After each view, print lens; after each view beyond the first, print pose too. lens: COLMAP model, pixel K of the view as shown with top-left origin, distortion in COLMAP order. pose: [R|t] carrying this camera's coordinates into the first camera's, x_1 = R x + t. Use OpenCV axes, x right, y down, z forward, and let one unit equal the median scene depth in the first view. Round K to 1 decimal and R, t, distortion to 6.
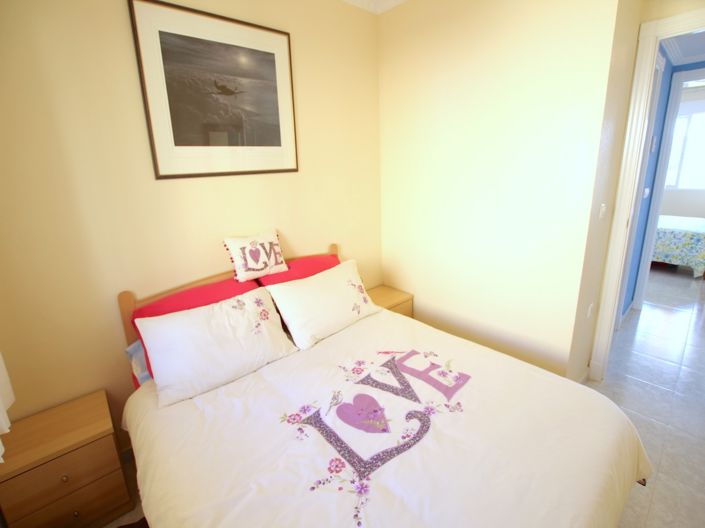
lens RADIAL K [[336.5, 0, 352.5], [0, 336.5, 264.0], [0, 0, 1]] dist [-0.025885, -0.001230]
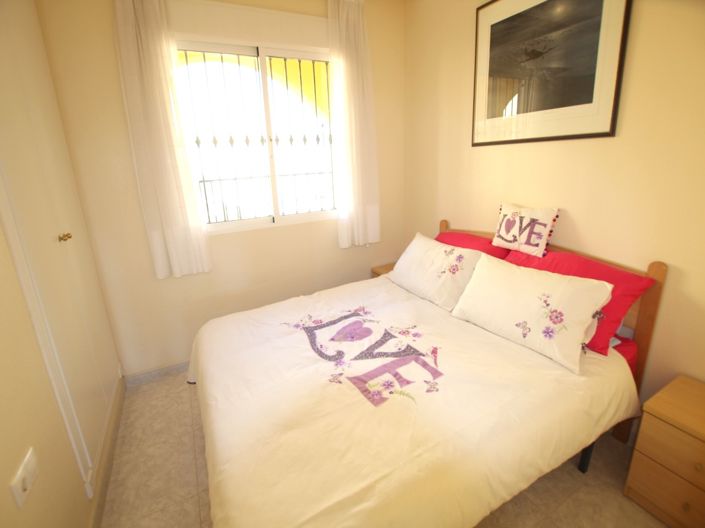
lens RADIAL K [[336.5, 0, 352.5], [0, 336.5, 264.0], [0, 0, 1]] dist [-0.025885, -0.001230]
pose [[-0.264668, 0.329693, -0.906230, 0.877001], [-0.214403, 0.896103, 0.388626, -0.238935], [0.940203, 0.297156, -0.166483, 0.872017]]
